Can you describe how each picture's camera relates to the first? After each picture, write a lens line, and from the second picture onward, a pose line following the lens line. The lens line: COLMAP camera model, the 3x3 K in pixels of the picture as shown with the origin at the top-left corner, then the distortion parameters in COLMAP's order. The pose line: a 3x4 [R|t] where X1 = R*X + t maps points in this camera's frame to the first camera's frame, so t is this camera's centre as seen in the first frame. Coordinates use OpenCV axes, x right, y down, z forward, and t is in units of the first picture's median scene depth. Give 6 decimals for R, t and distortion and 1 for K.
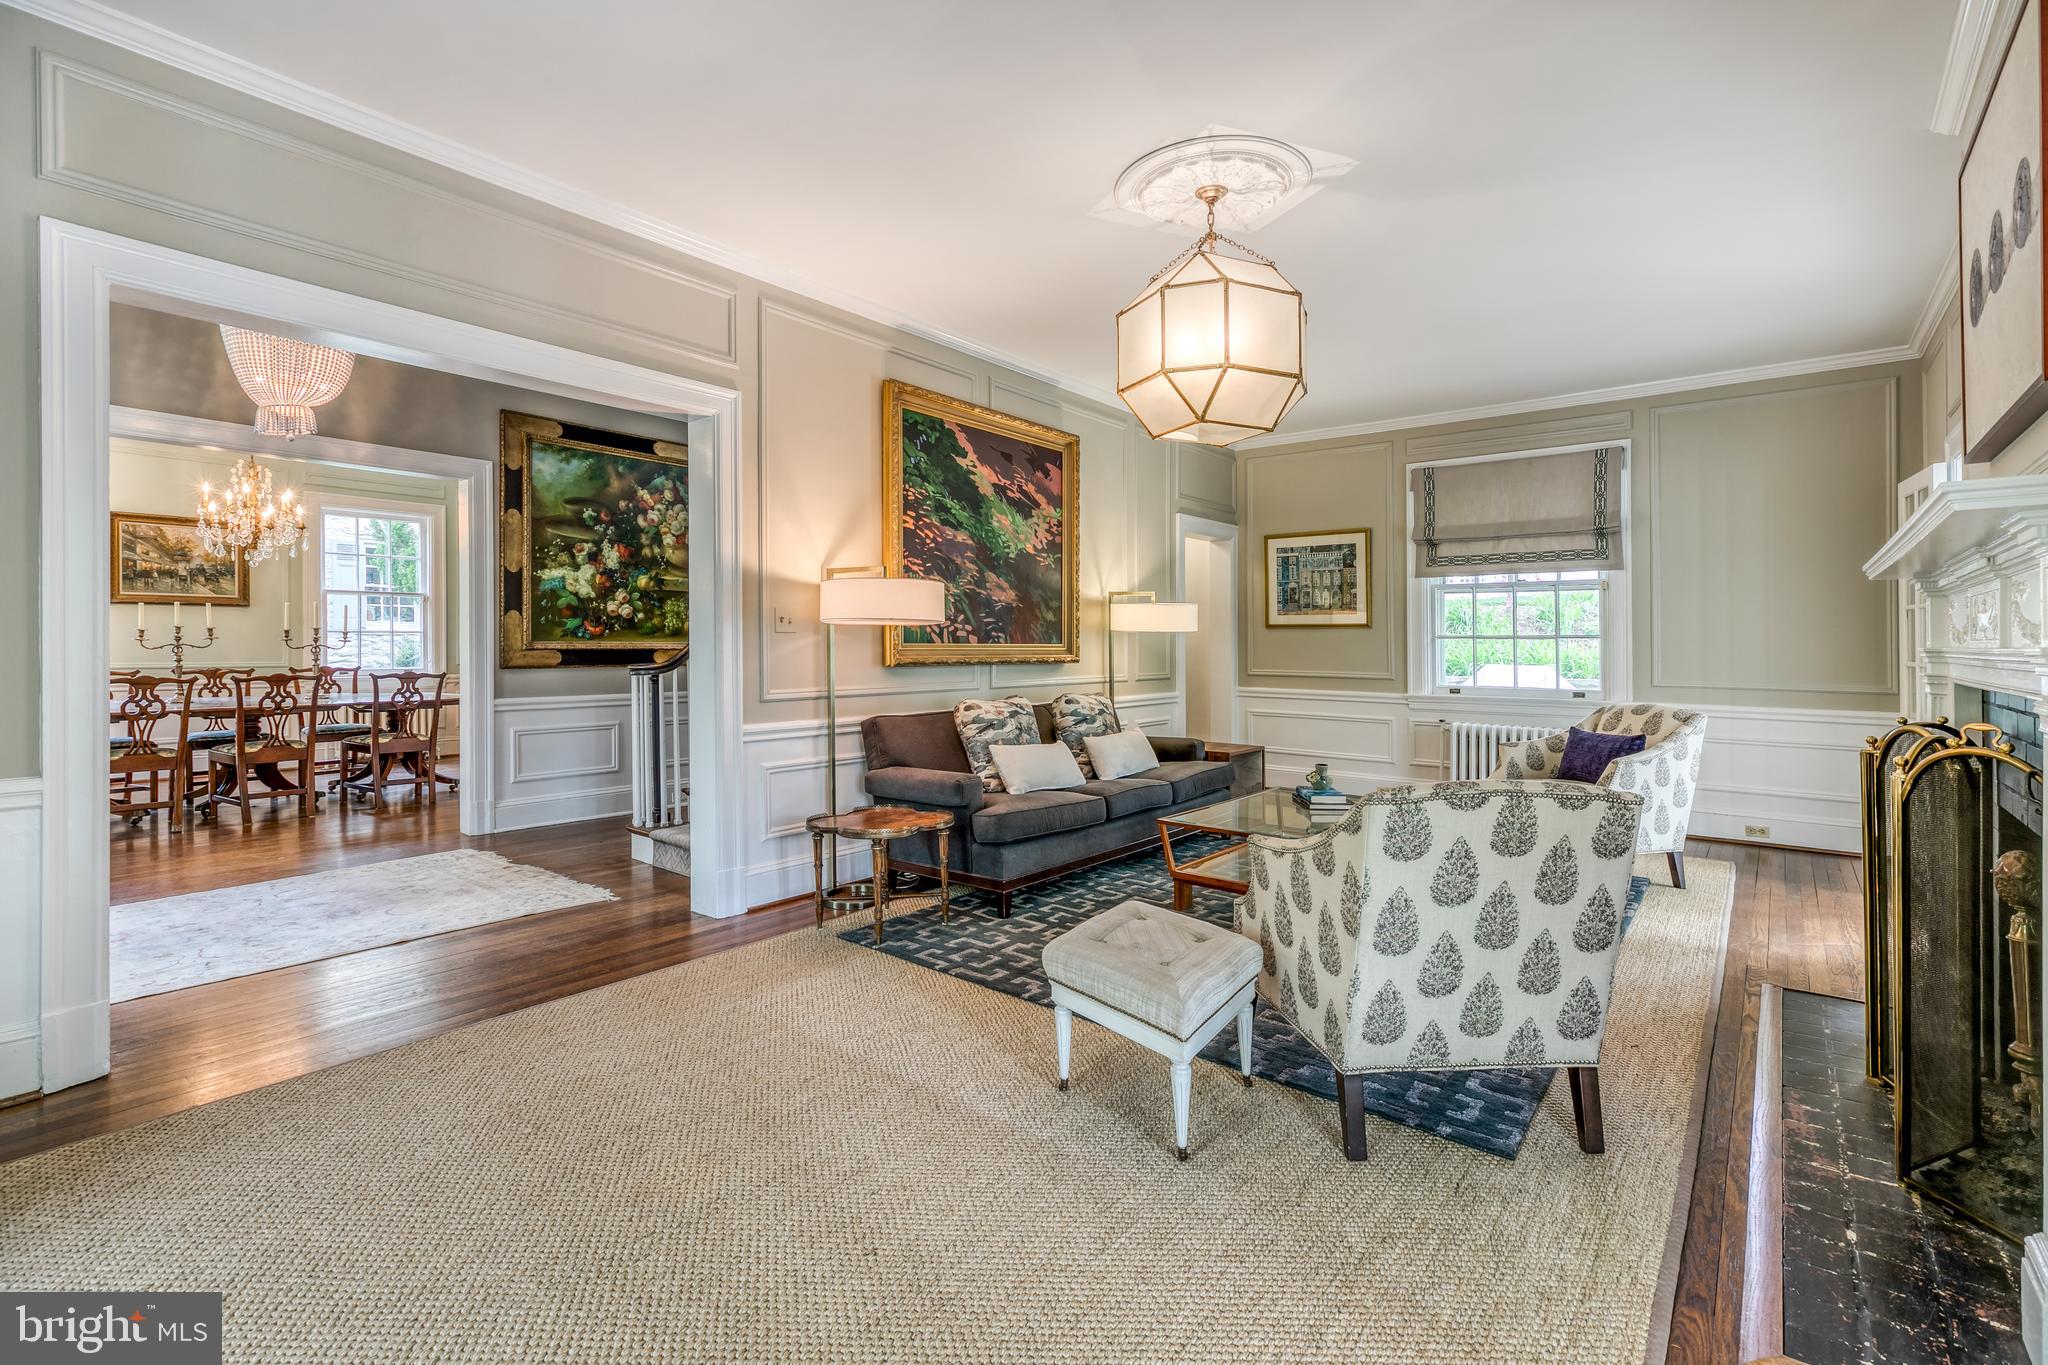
lens RADIAL K [[936.9, 0, 1038.6], [0, 936.9, 658.1], [0, 0, 1]] dist [-0.000193, -0.000265]
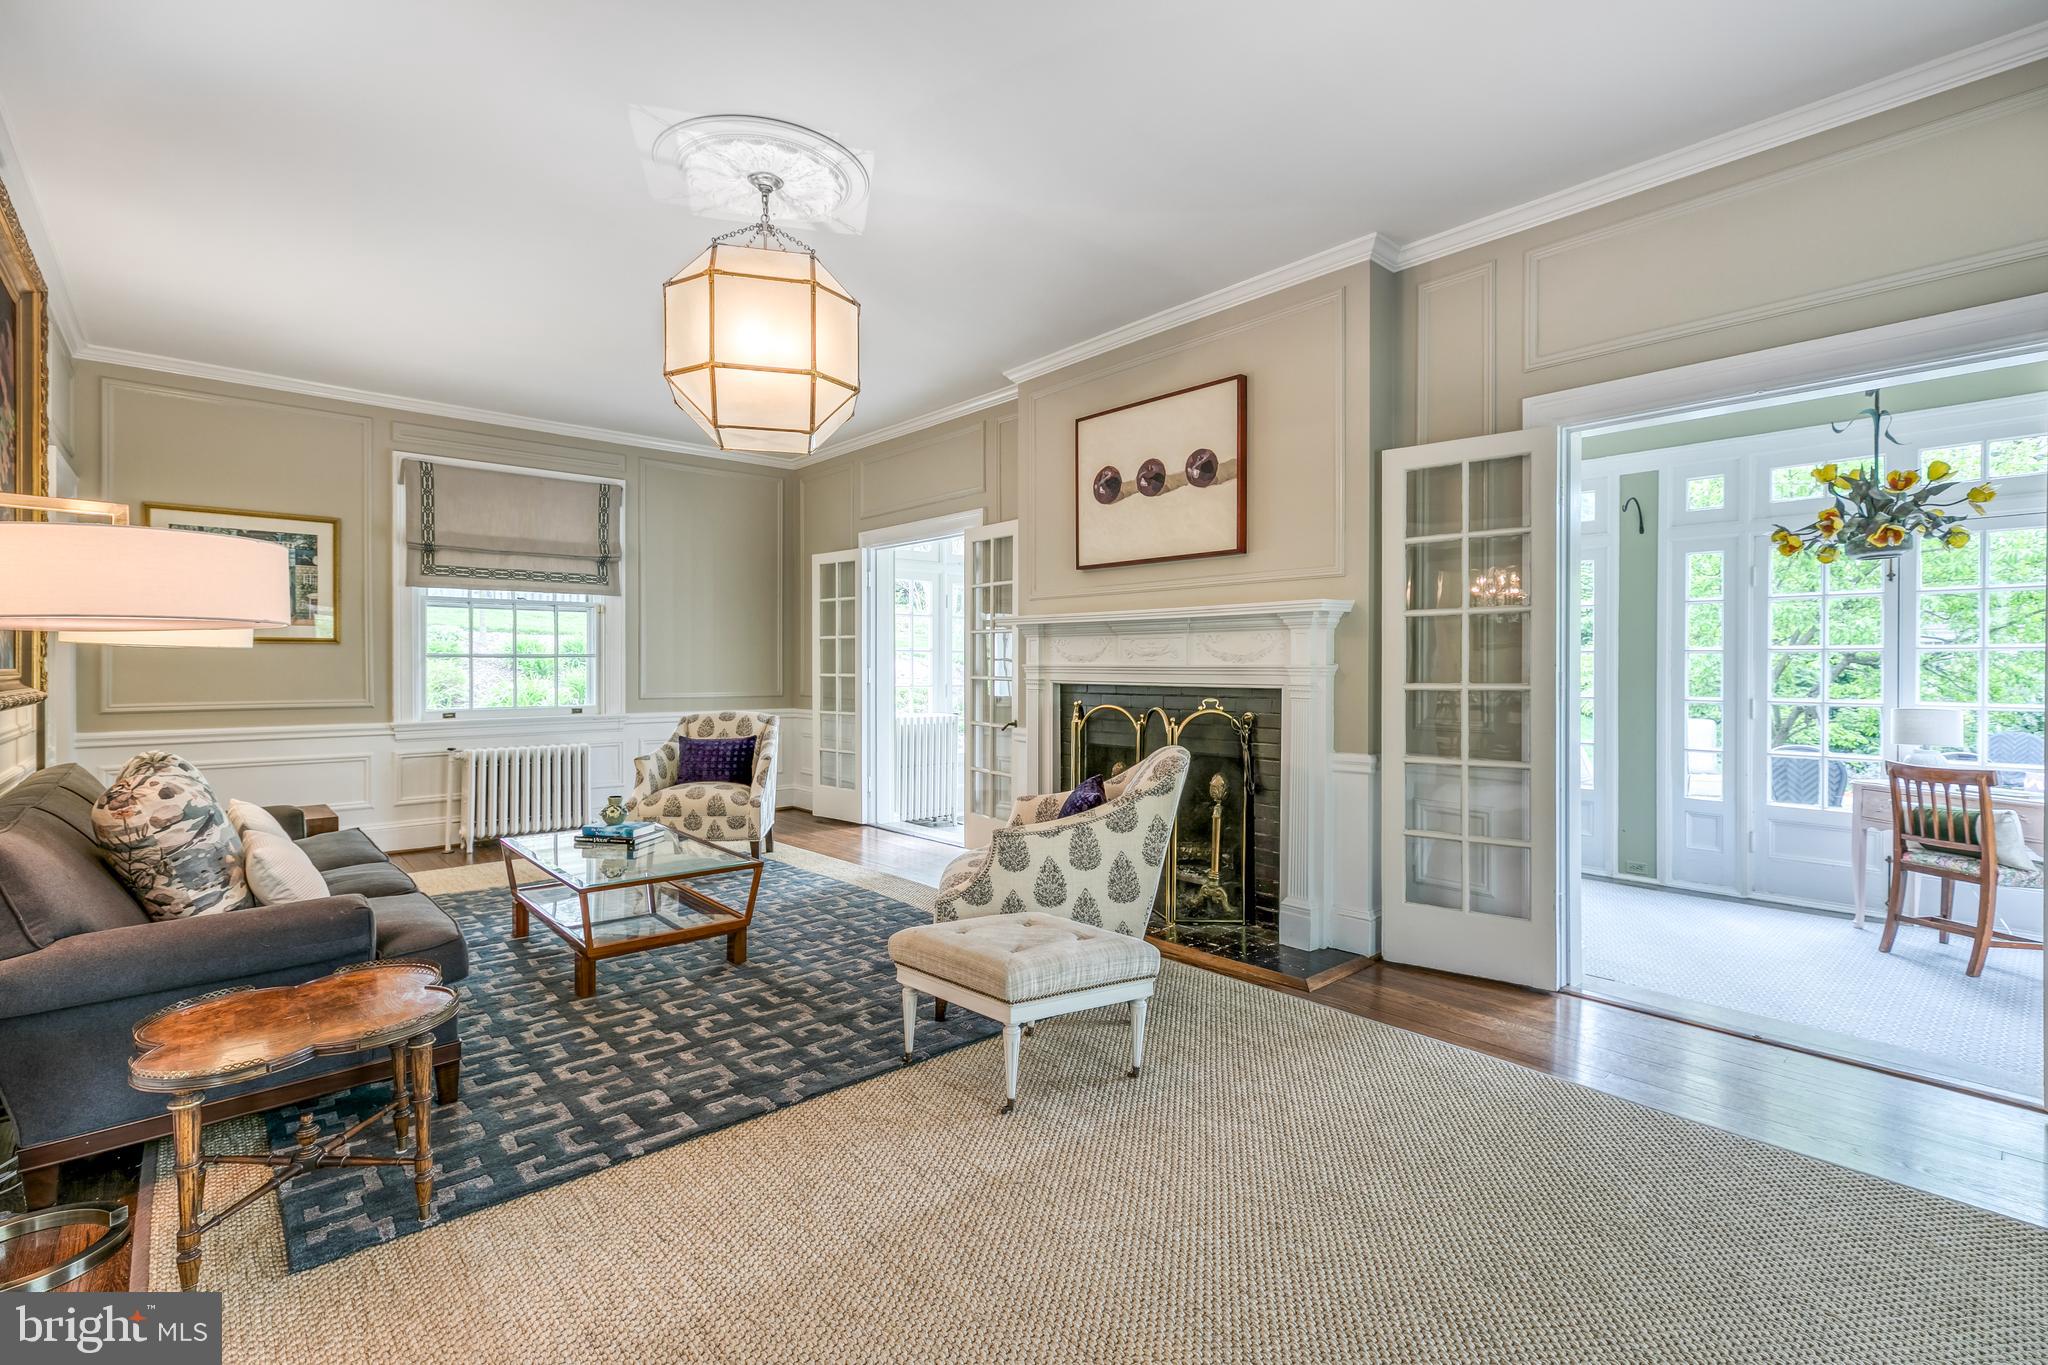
lens RADIAL K [[936.9, 0, 1038.6], [0, 936.9, 658.1], [0, 0, 1]] dist [-0.000193, -0.000265]
pose [[0.149154, -0.000634, 0.988814, -0.391782], [0.016033, 0.999870, -0.001777, -0.009956], [-0.988684, 0.016118, 0.149144, 0.327898]]
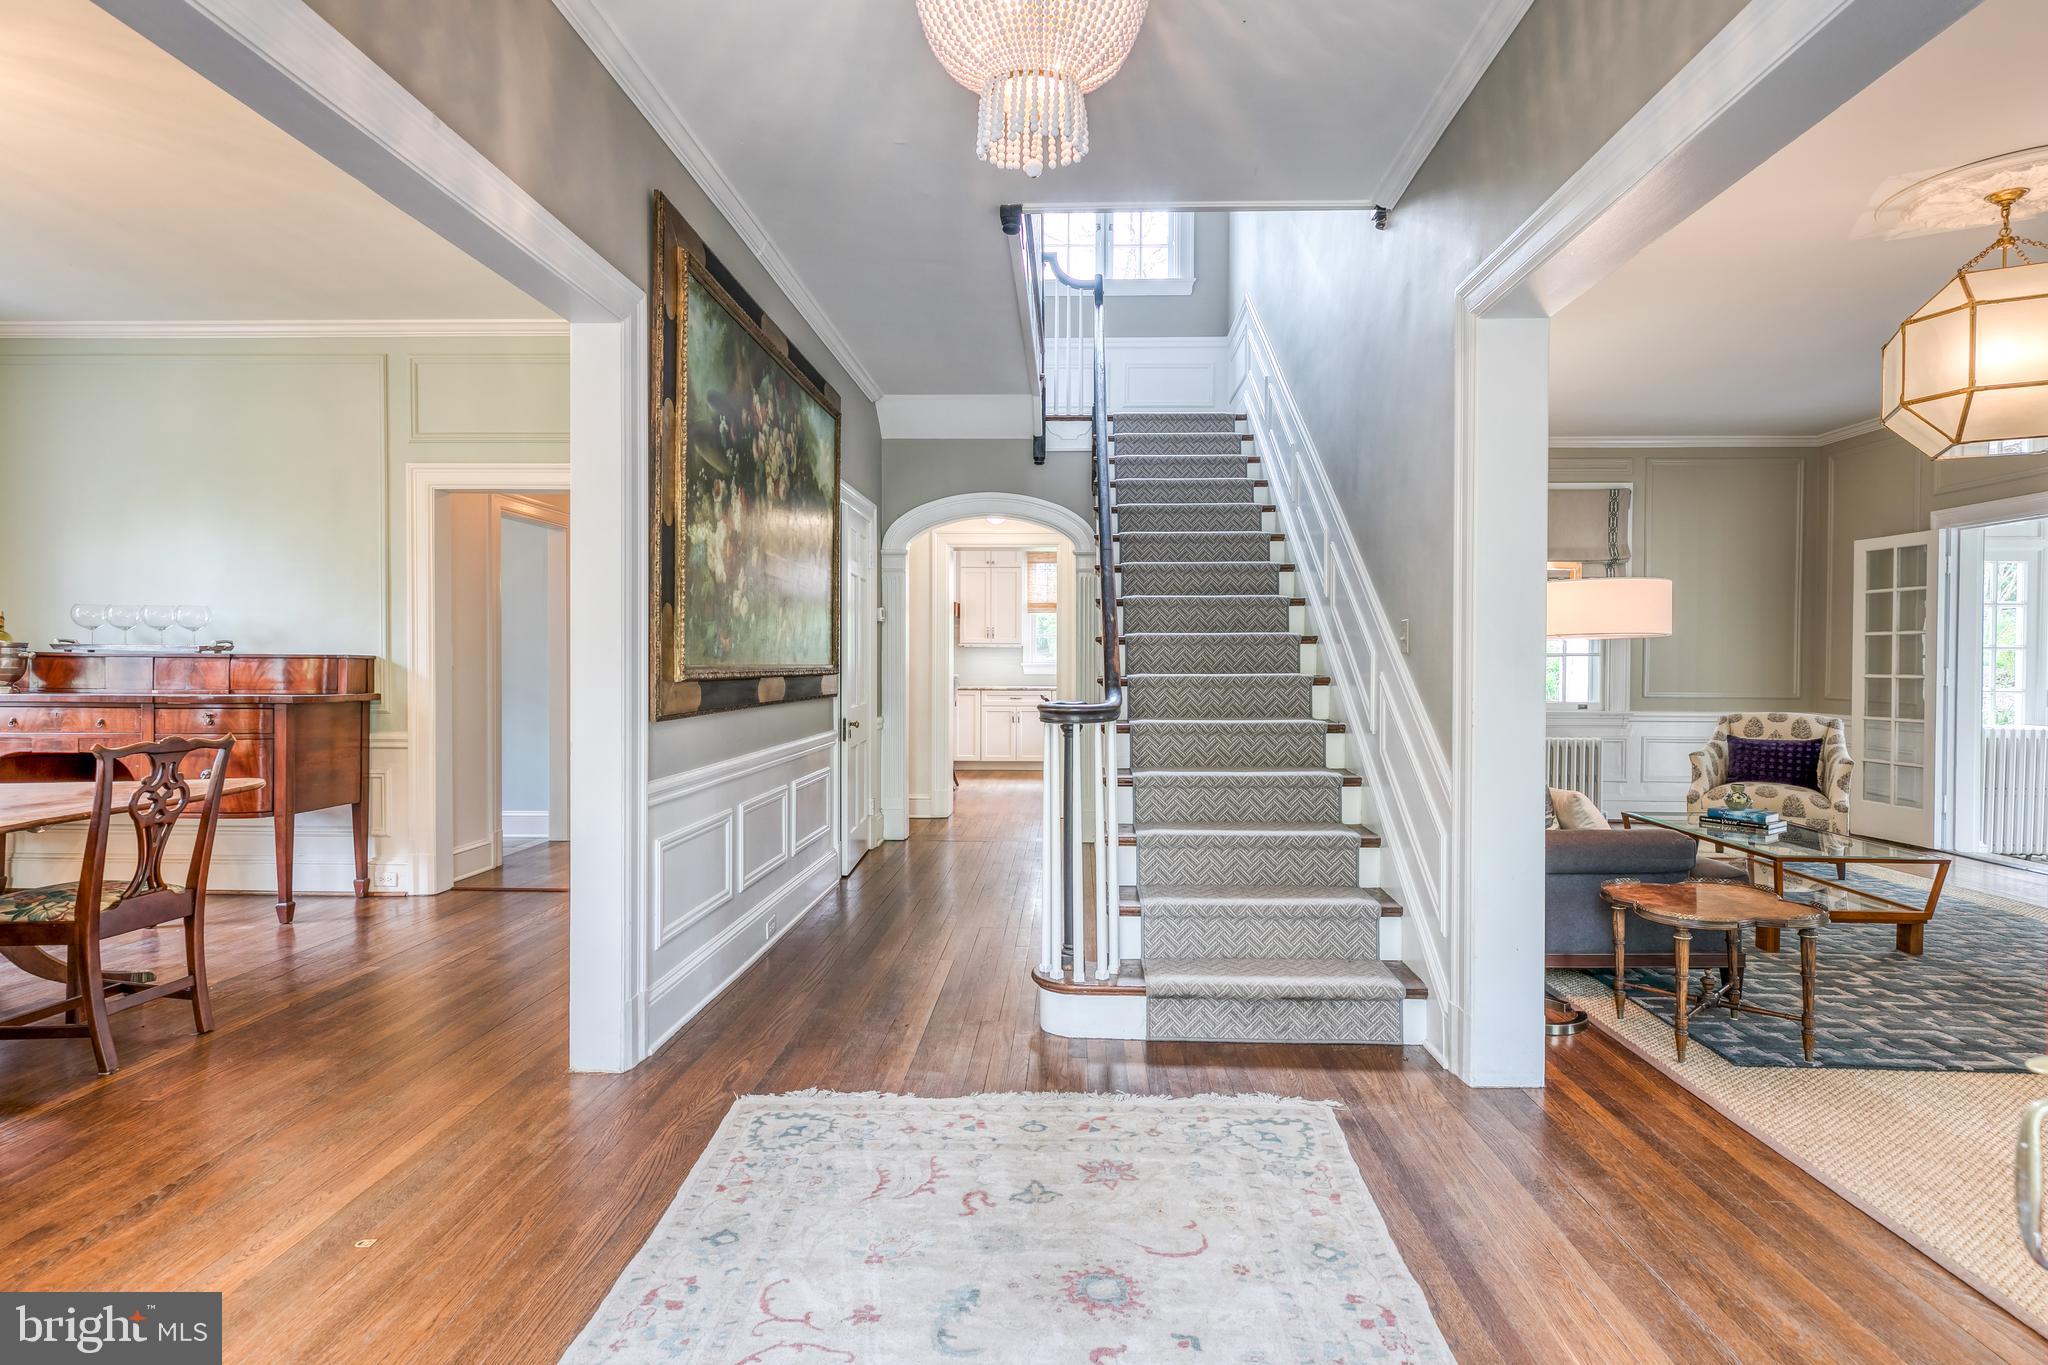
lens RADIAL K [[1042.7, 0, 1025.6], [0, 1042.7, 666.3], [0, 0, 1]] dist [0.001696, 0.001104]
pose [[0.793670, -0.006354, 0.608316, -0.708473], [0.009686, 0.999951, -0.002192, -0.012714], [-0.608272, 0.007631, 0.793692, 0.418773]]
